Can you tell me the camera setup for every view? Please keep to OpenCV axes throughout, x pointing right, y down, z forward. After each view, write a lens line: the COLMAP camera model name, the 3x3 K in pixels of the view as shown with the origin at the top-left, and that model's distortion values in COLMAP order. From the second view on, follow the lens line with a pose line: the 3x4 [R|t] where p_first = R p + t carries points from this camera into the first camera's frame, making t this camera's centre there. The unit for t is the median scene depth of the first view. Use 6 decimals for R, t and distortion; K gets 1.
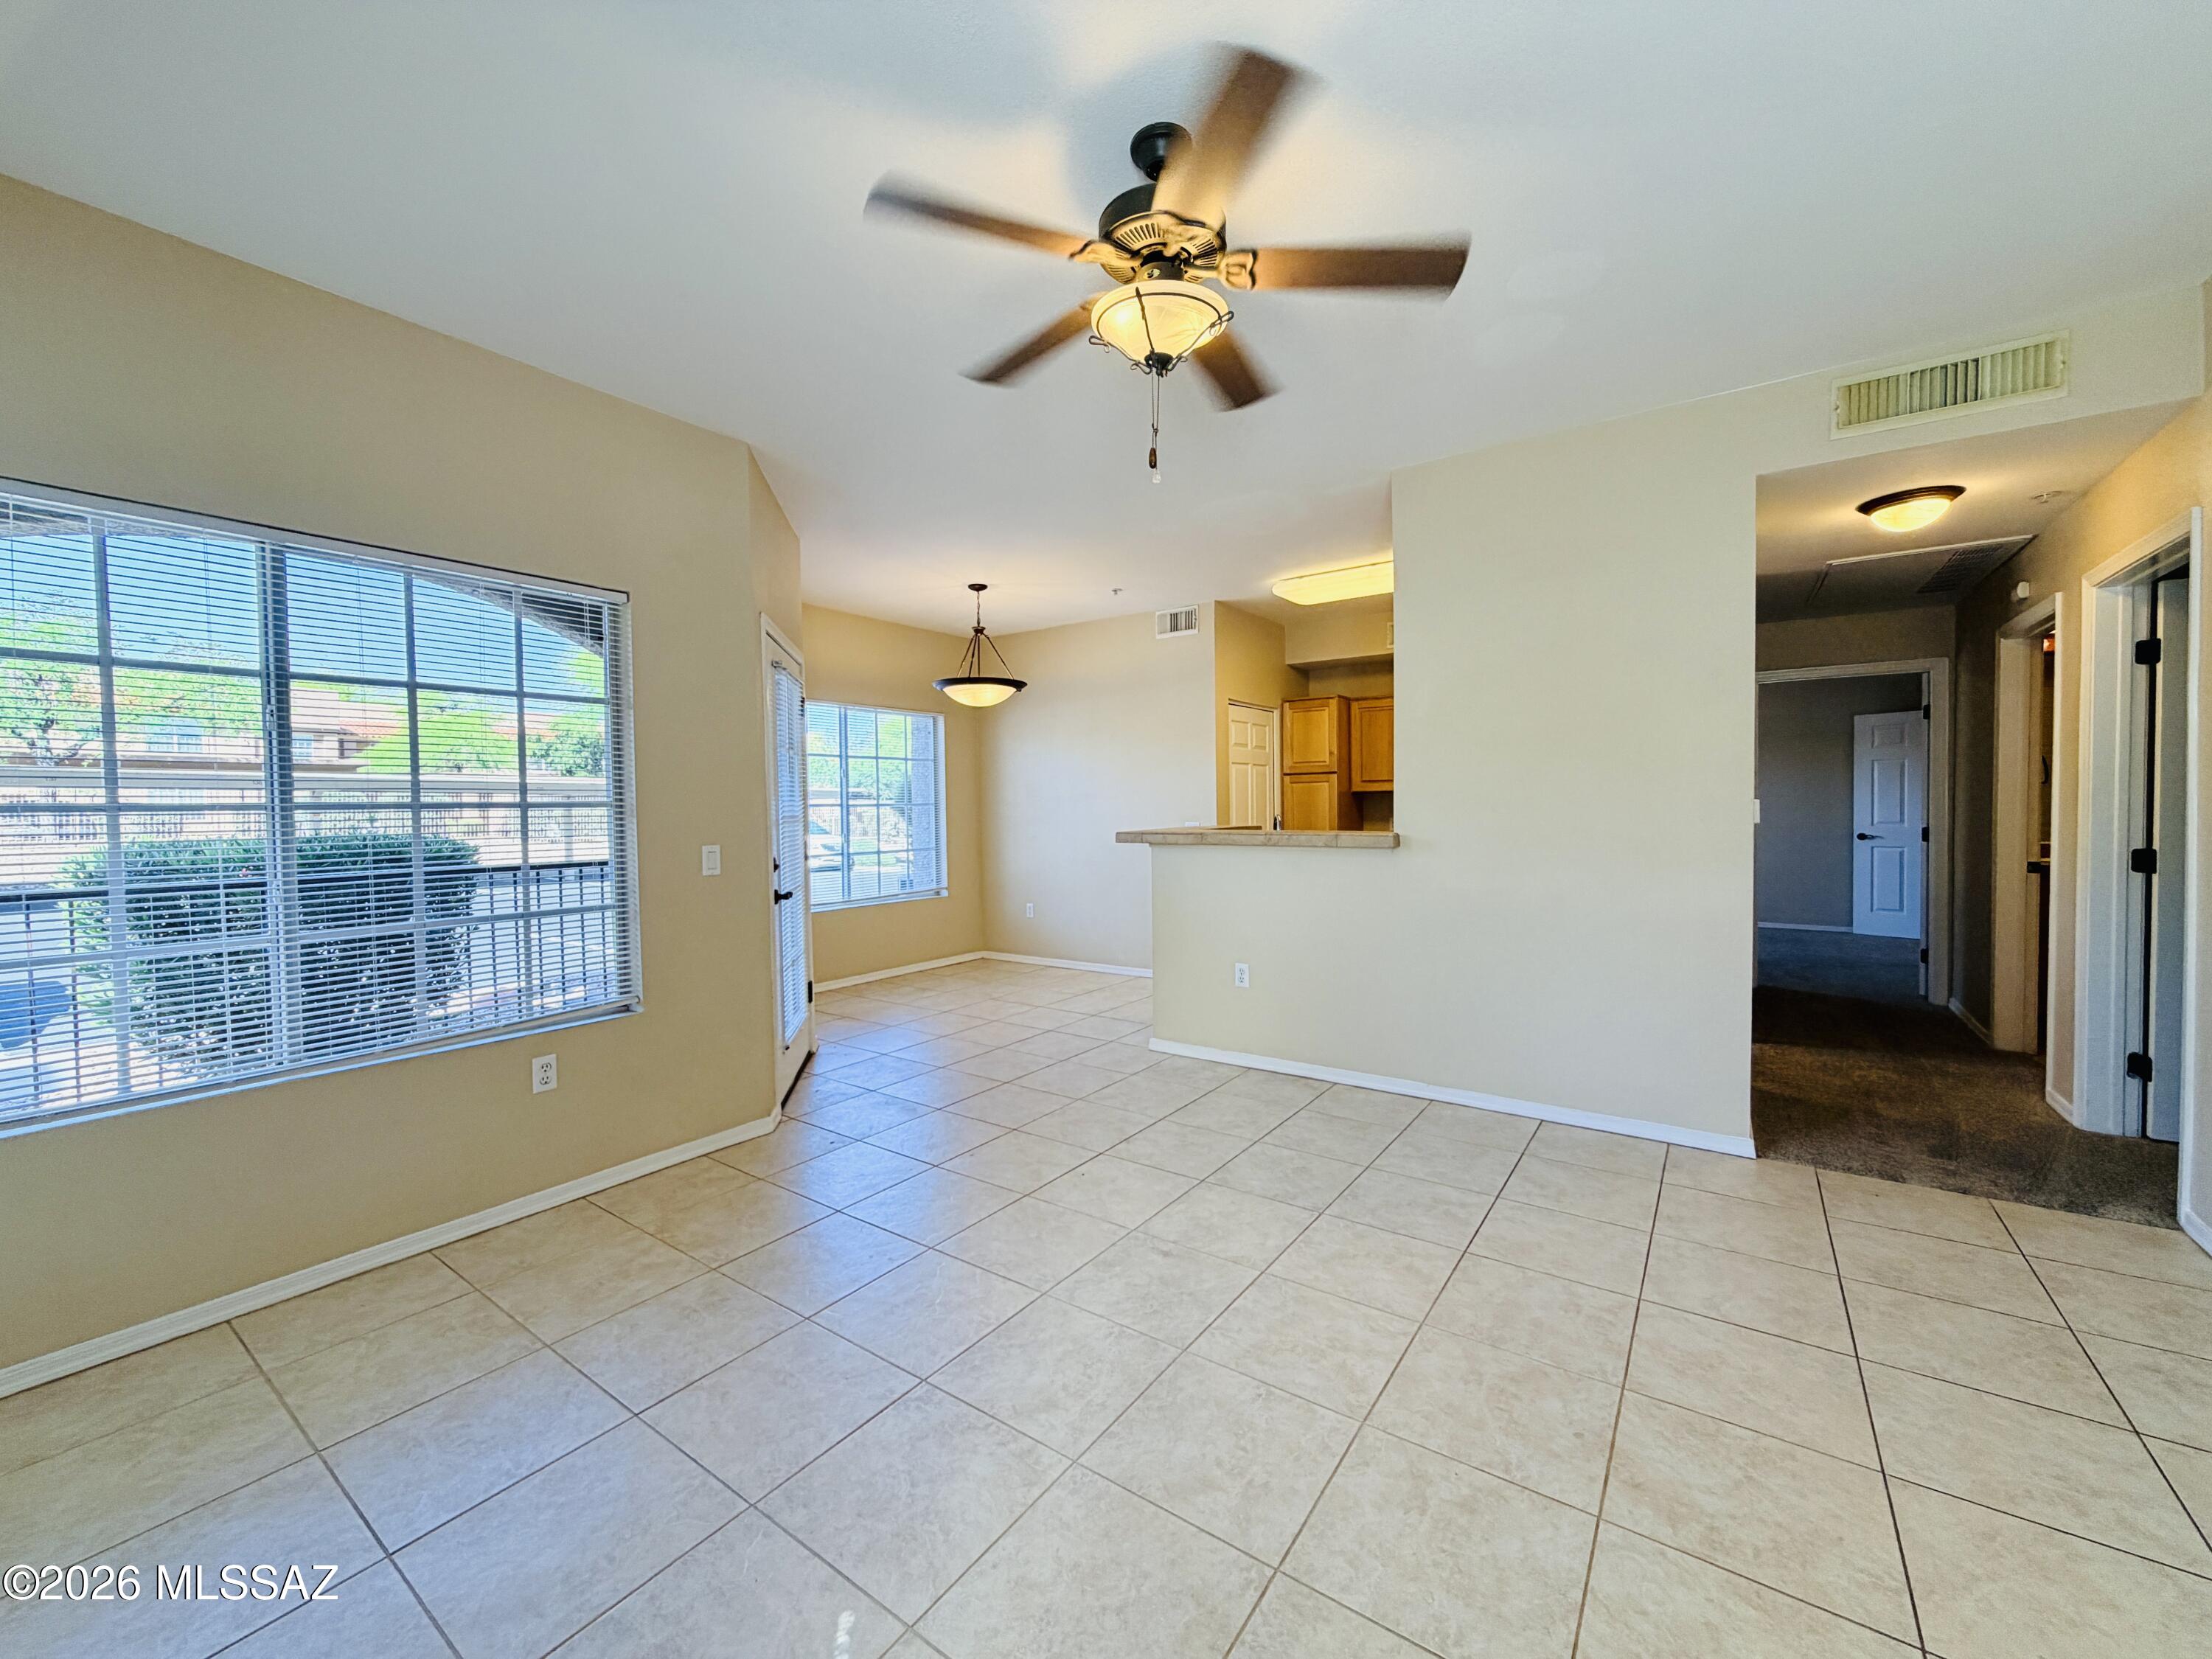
lens RADIAL K [[879.8, 0, 1110.2], [0, 879.8, 842.0], [0, 0, 1]] dist [-0.000929, 0.000816]
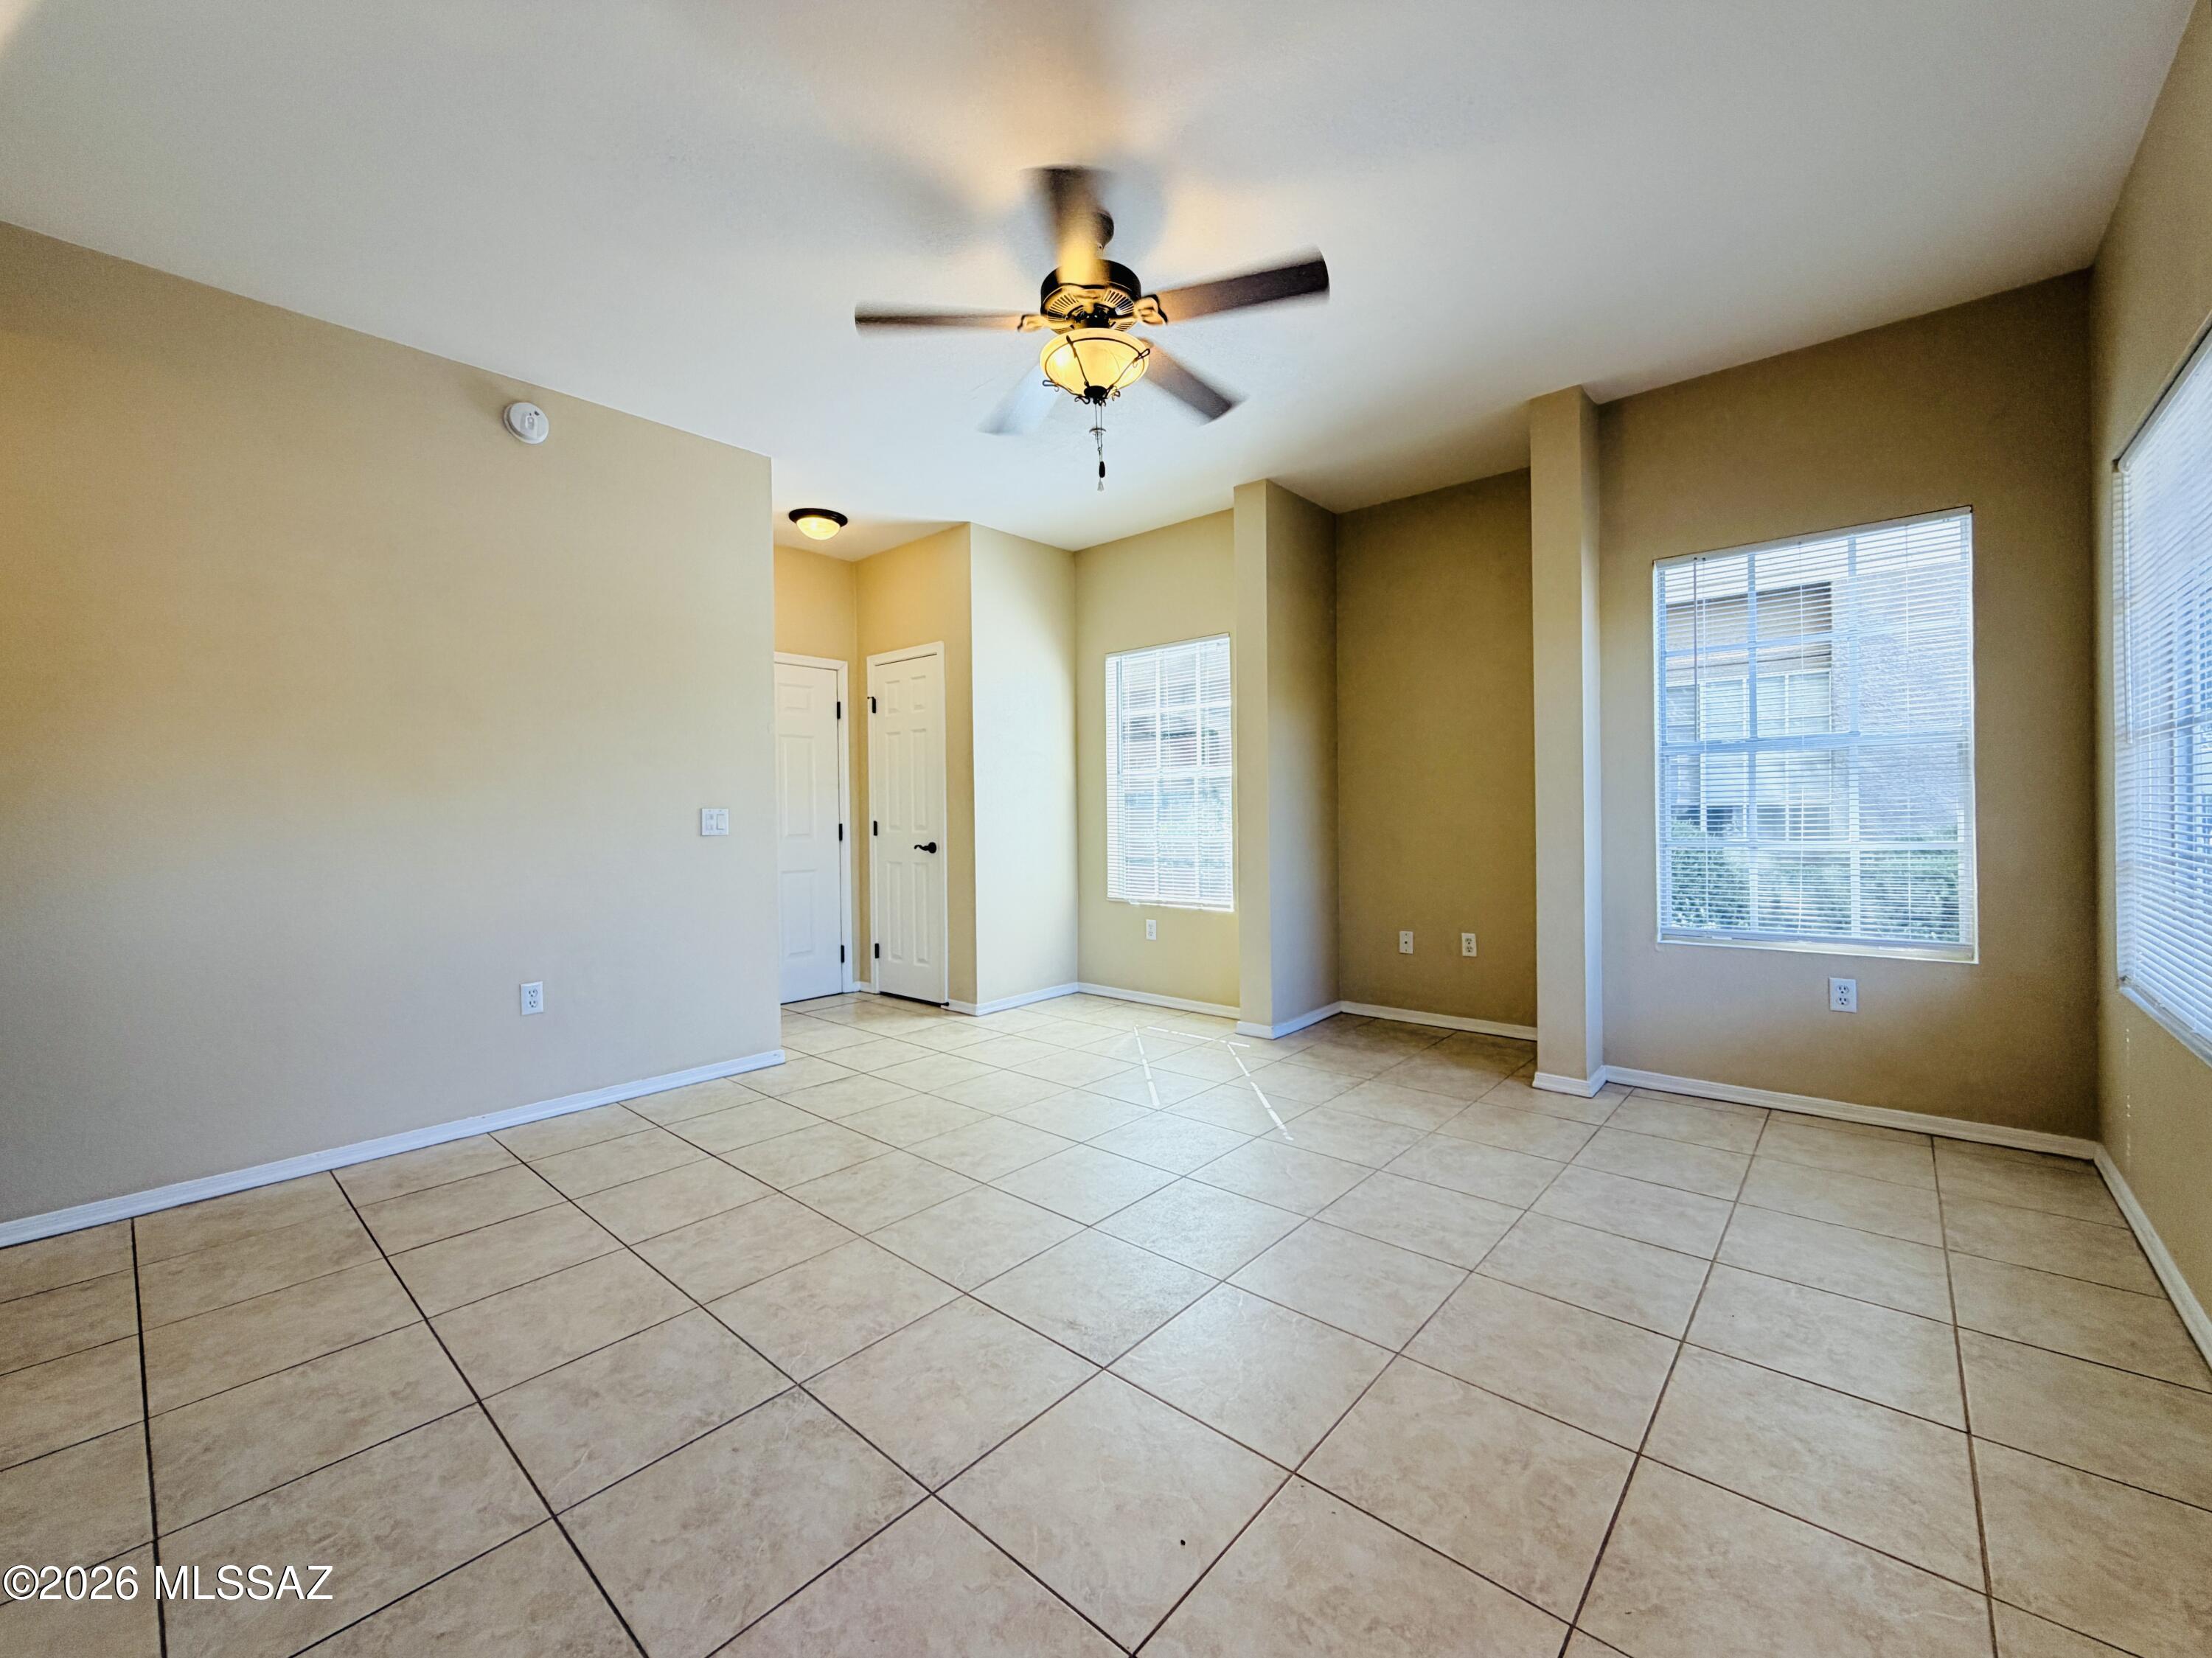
lens RADIAL K [[879.7, 0, 1088.9], [0, 879.7, 812.5], [0, 0, 1]] dist [-0.000929, 0.000816]
pose [[-0.992988, 0.023778, 0.115795, -0.051717], [0.027897, 0.999029, 0.034086, -0.001263], [-0.114872, 0.037077, -0.992688, 1.774002]]
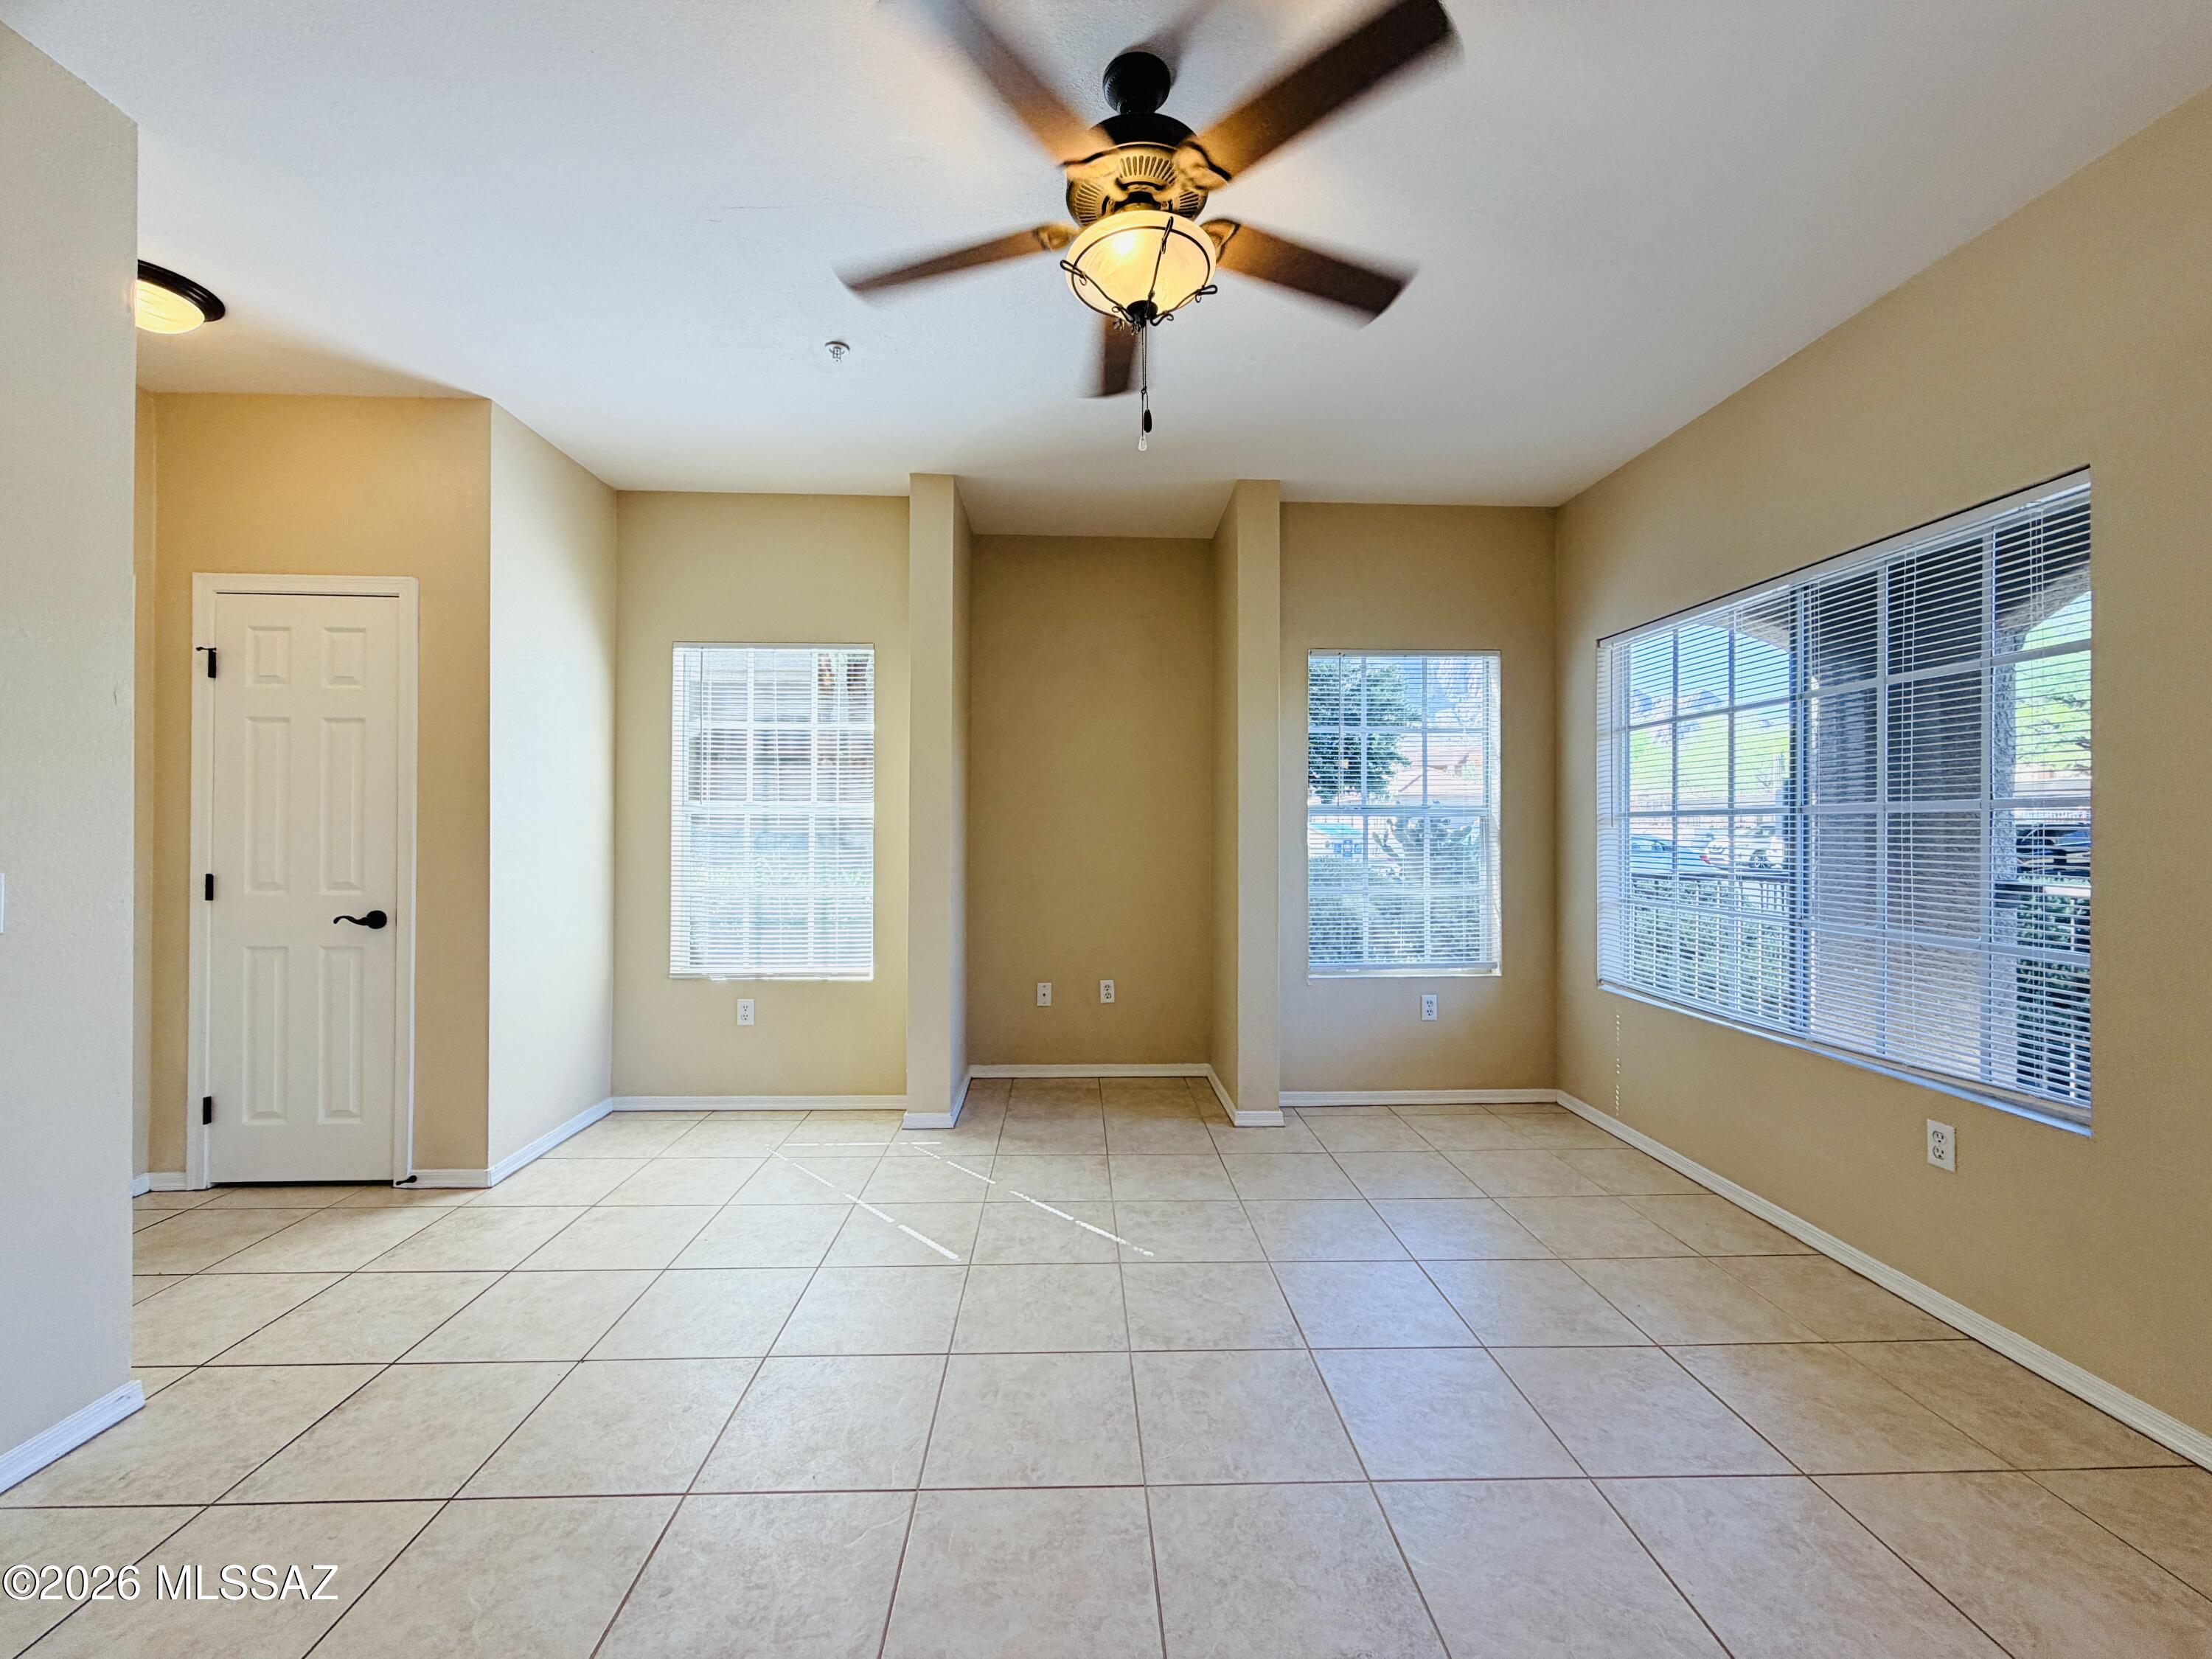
lens RADIAL K [[879.8, 0, 1117.3], [0, 879.8, 827.9], [0, 0, 1]] dist [-0.000929, 0.000816]
pose [[-0.798799, 0.004126, -0.601583, 0.491731], [-0.016335, 0.999459, 0.028544, -0.039977], [0.601376, 0.032628, -0.798300, 1.346088]]
